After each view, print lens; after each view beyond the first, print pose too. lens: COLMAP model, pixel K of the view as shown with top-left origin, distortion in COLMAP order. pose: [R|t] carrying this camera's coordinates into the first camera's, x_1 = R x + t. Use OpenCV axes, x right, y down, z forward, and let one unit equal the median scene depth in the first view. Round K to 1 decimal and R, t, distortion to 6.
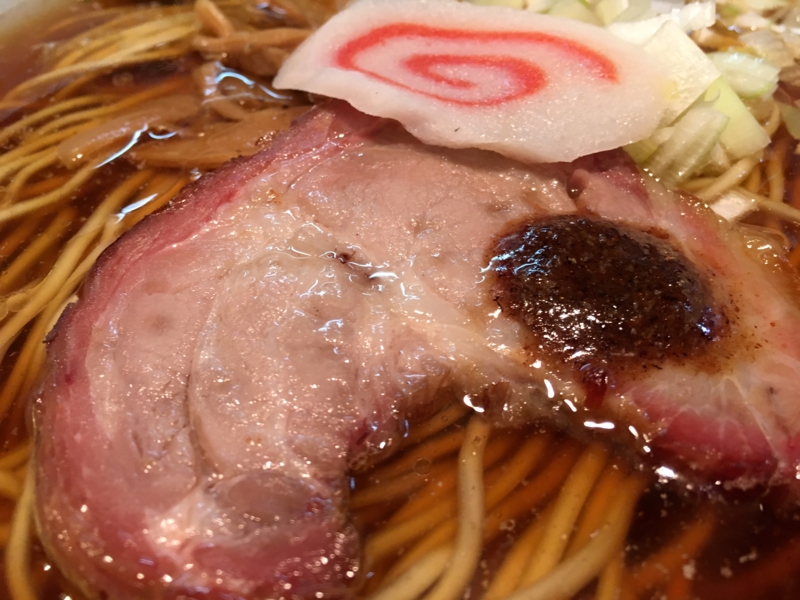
lens RADIAL K [[765.5, 0, 422.9], [0, 765.5, 301.1], [0, 0, 1]] dist [0.074619, -0.246581]
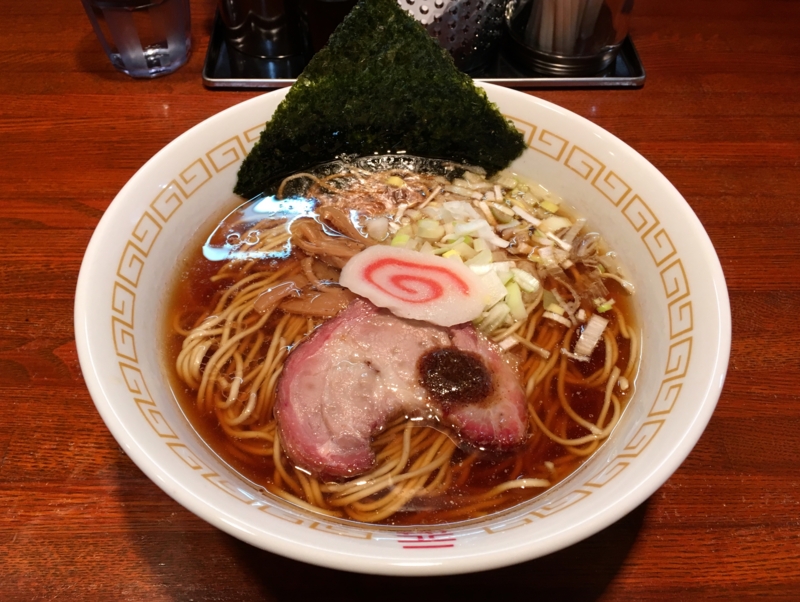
lens RADIAL K [[722.8, 0, 416.0], [0, 722.8, 302.0], [0, 0, 1]] dist [0.067443, -0.150572]
pose [[0.999106, 0.034862, 0.023919, 0.004980], [-0.036078, 0.997972, 0.052442, -0.436121], [-0.022042, -0.053258, 0.998337, -1.743896]]
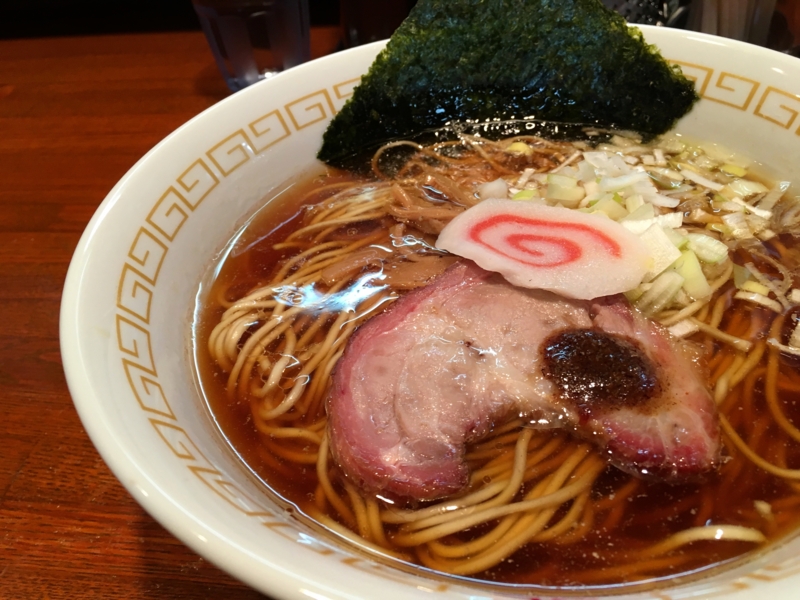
lens RADIAL K [[722.8, 0, 416.0], [0, 722.8, 301.0], [0, 0, 1]] dist [0.067443, -0.150572]
pose [[0.984380, 0.055233, -0.167167, 0.072639], [-0.068662, 0.994768, -0.075648, -0.015176], [0.162114, 0.085945, 0.983022, -0.887040]]
